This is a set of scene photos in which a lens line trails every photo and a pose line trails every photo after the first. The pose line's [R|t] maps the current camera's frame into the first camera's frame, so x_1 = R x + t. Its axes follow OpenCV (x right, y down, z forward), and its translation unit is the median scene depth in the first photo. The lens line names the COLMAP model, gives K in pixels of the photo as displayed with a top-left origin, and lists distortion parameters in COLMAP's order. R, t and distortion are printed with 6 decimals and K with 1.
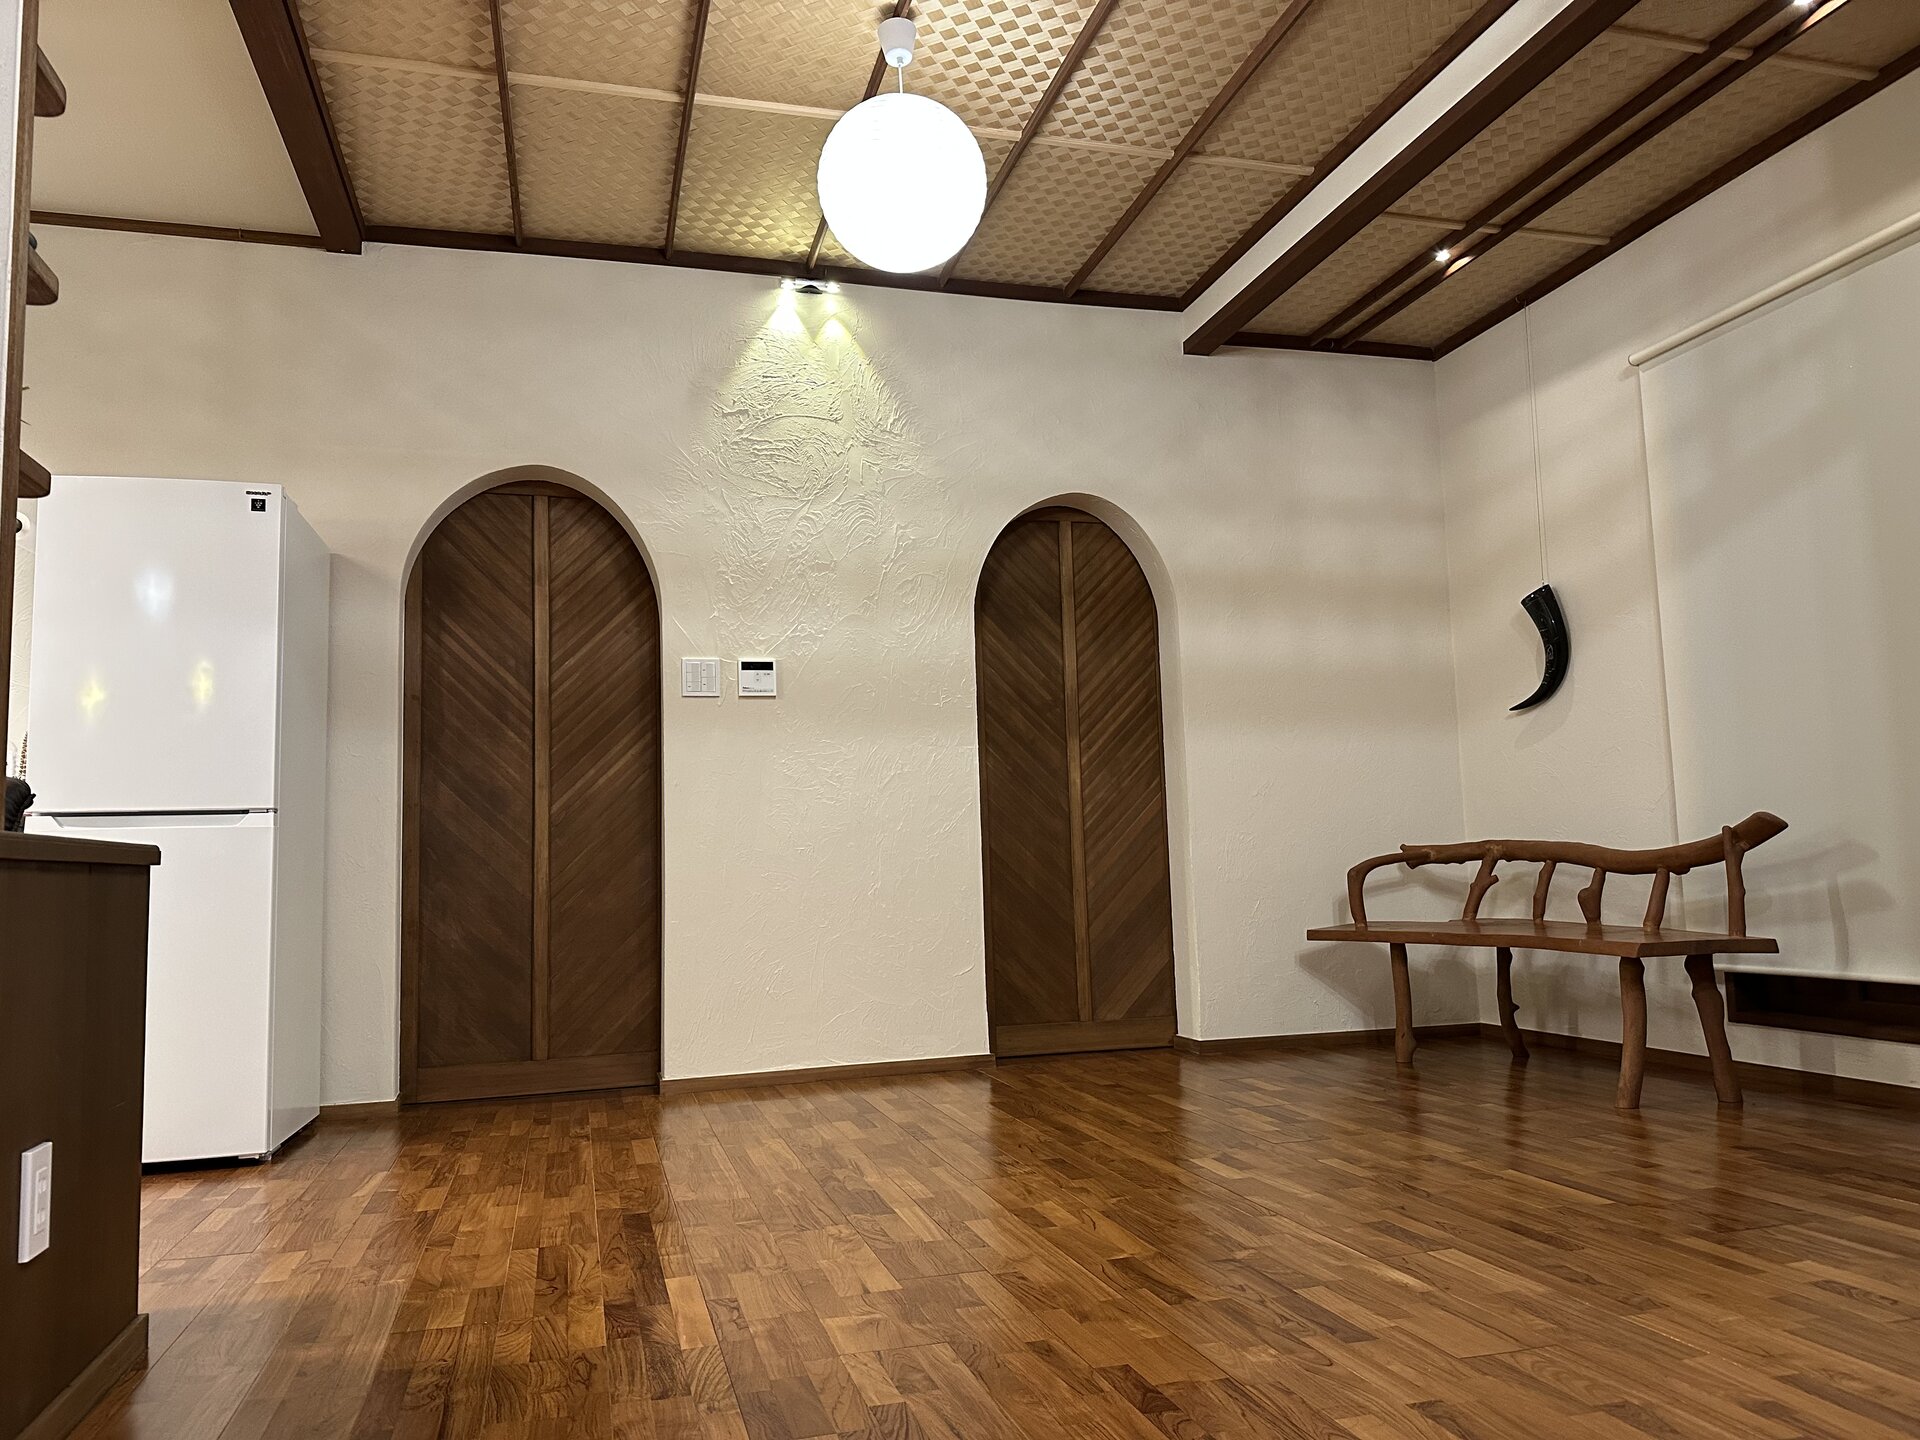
lens RADIAL K [[1337.1, 0, 960.0], [0, 1337.1, 720.0], [0, 0, 1]] dist [0.108172, -0.139581]
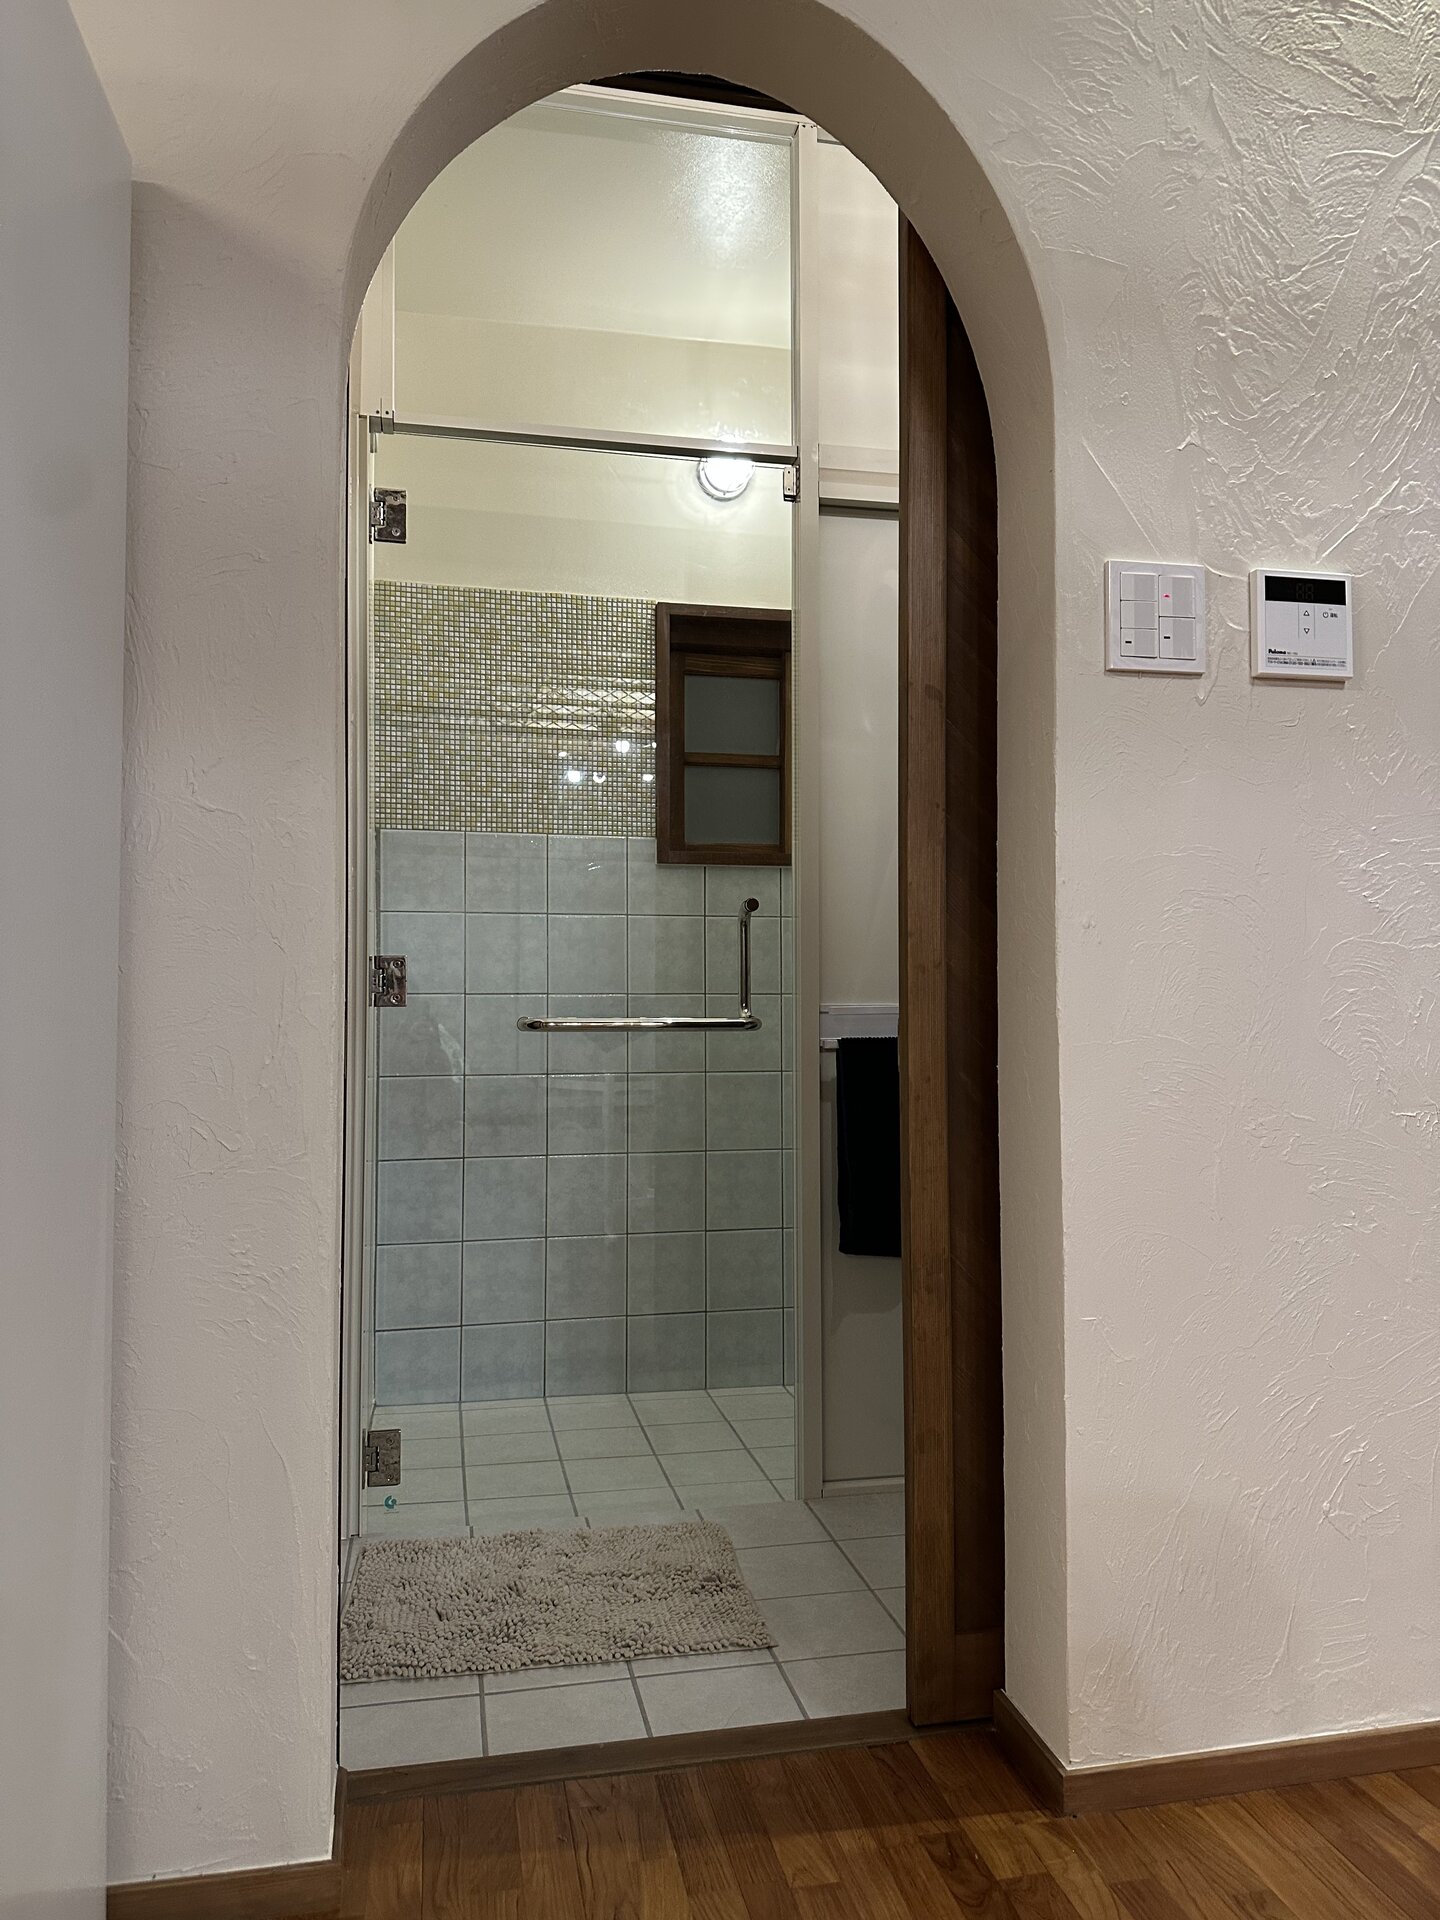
lens RADIAL K [[1351.1, 0, 720.0], [0, 1351.1, 960.0], [0, 0, 1]] dist [0.050820, -0.045873]
pose [[0.996856, 0.031670, -0.072626, -0.291807], [-0.026609, 0.997219, 0.069617, 0.037407], [0.074629, -0.067466, 0.994927, 0.666968]]
